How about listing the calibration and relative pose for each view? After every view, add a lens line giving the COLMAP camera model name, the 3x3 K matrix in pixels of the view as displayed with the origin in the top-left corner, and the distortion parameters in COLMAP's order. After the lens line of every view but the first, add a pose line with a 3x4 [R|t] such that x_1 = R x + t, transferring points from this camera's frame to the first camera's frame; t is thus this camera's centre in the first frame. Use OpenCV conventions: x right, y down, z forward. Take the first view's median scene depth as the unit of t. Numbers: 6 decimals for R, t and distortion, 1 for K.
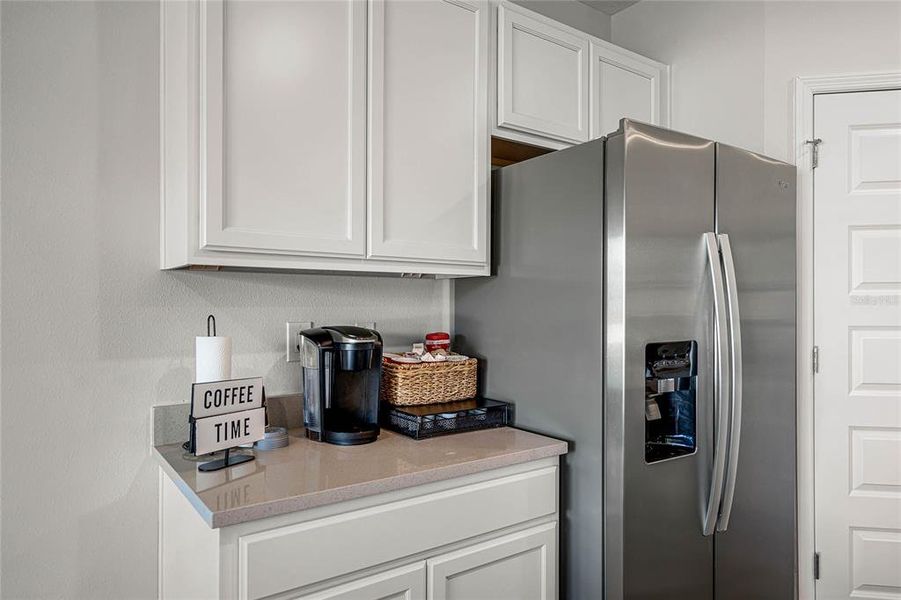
lens RADIAL K [[613.7, 0, 451.0], [0, 613.7, 303.7], [0, 0, 1]] dist [0.012861, -0.002364]
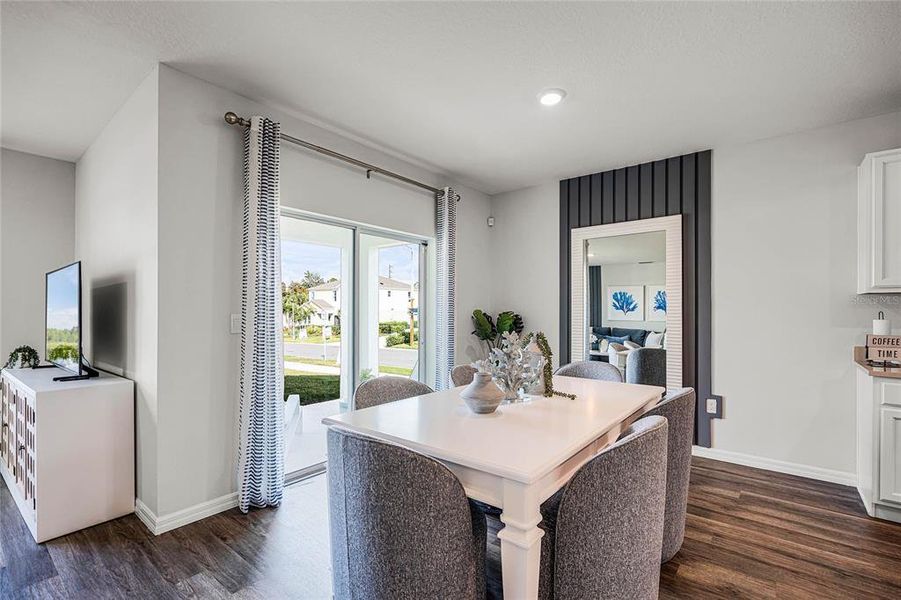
lens RADIAL K [[399.1, 0, 450.8], [0, 399.1, 305.1], [0, 0, 1]] dist [-0.001339, -0.000166]
pose [[0.275711, -0.011765, -0.961169, 0.730084], [0.007196, 0.999922, -0.010175, -0.004163], [0.961214, -0.004111, 0.275774, -1.208031]]
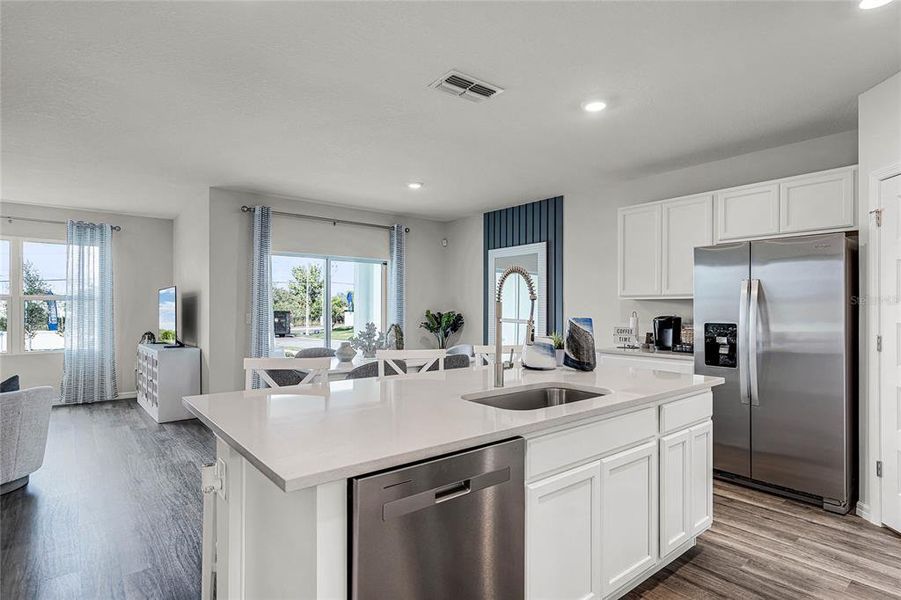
lens RADIAL K [[459.3, 0, 453.8], [0, 459.3, 301.8], [0, 0, 1]] dist [0.002988, 0.000113]
pose [[0.072675, -0.014890, -0.997245, 2.427601], [0.008970, 0.999858, -0.014276, -0.013244], [0.997315, -0.007907, 0.072798, -0.340875]]
